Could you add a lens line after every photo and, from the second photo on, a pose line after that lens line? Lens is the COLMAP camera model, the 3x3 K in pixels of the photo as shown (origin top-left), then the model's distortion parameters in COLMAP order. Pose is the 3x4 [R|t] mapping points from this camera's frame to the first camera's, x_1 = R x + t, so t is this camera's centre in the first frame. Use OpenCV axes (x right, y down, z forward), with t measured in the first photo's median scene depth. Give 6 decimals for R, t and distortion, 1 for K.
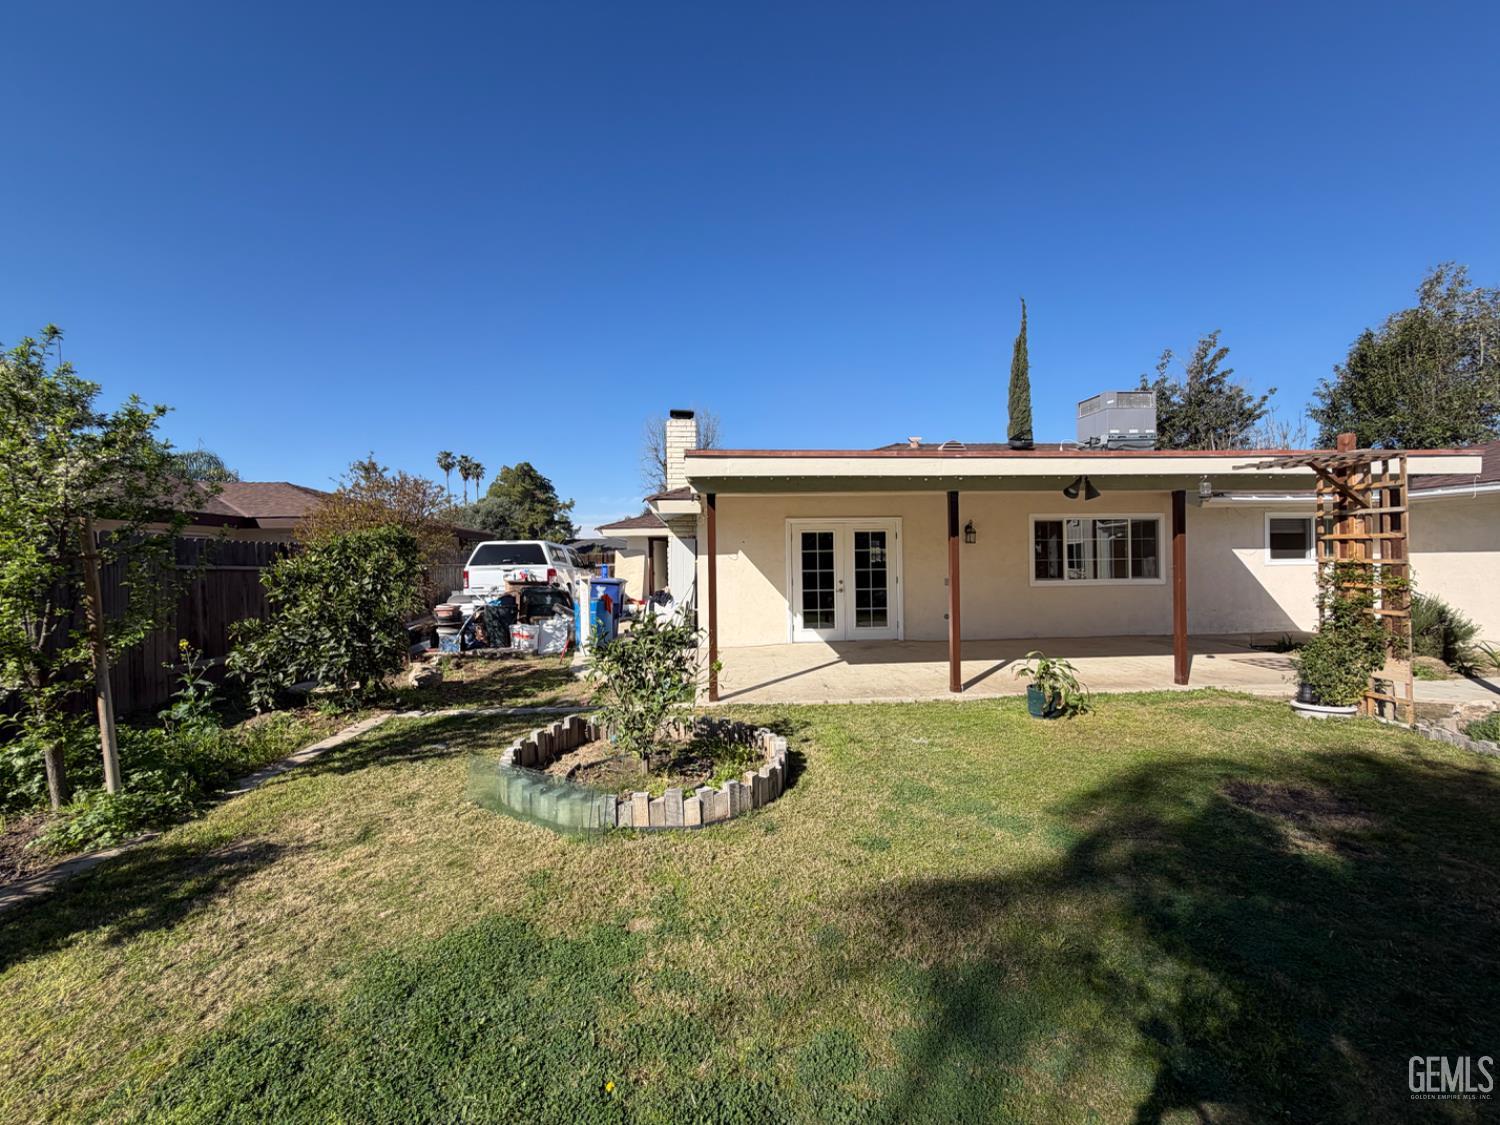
lens RADIAL K [[597.1, 0, 753.0], [0, 597.1, 563.5], [0, 0, 1]] dist [-0.000943, 0.000218]
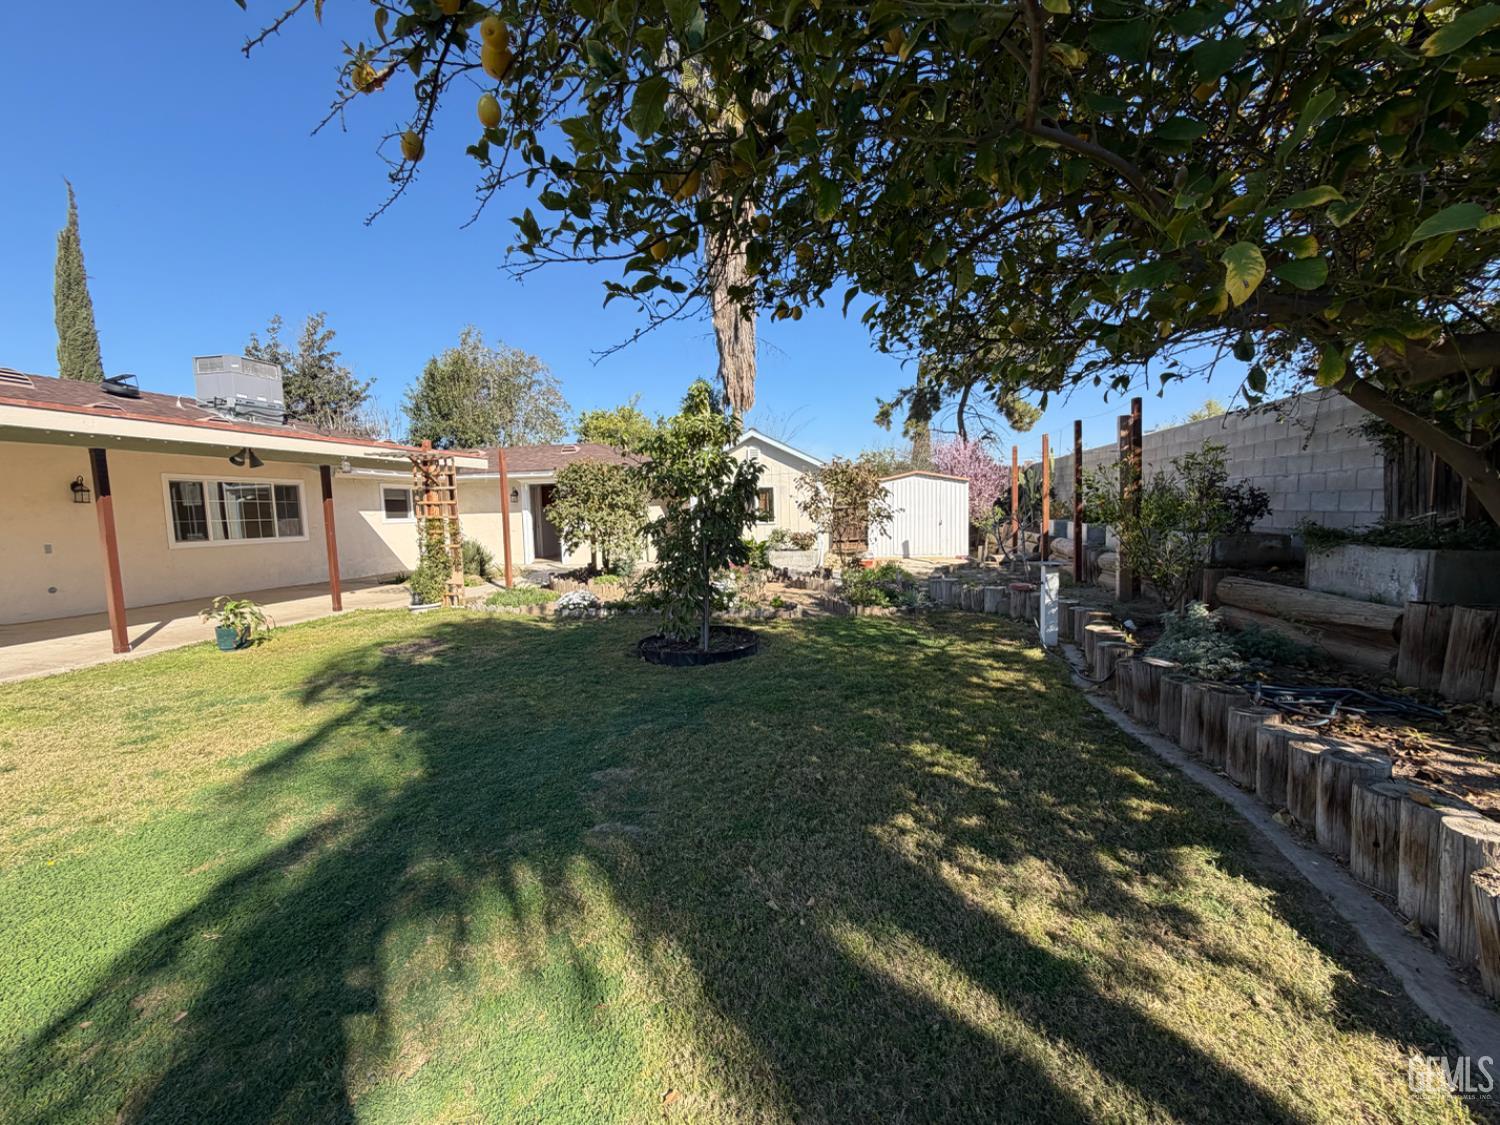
lens RADIAL K [[597.1, 0, 753.0], [0, 597.1, 563.5], [0, 0, 1]] dist [-0.000943, 0.000218]
pose [[0.292222, -0.079252, 0.953061, -0.231422], [0.022523, 0.996854, 0.075987, 0.012126], [-0.956085, -0.000740, 0.293088, -0.235979]]
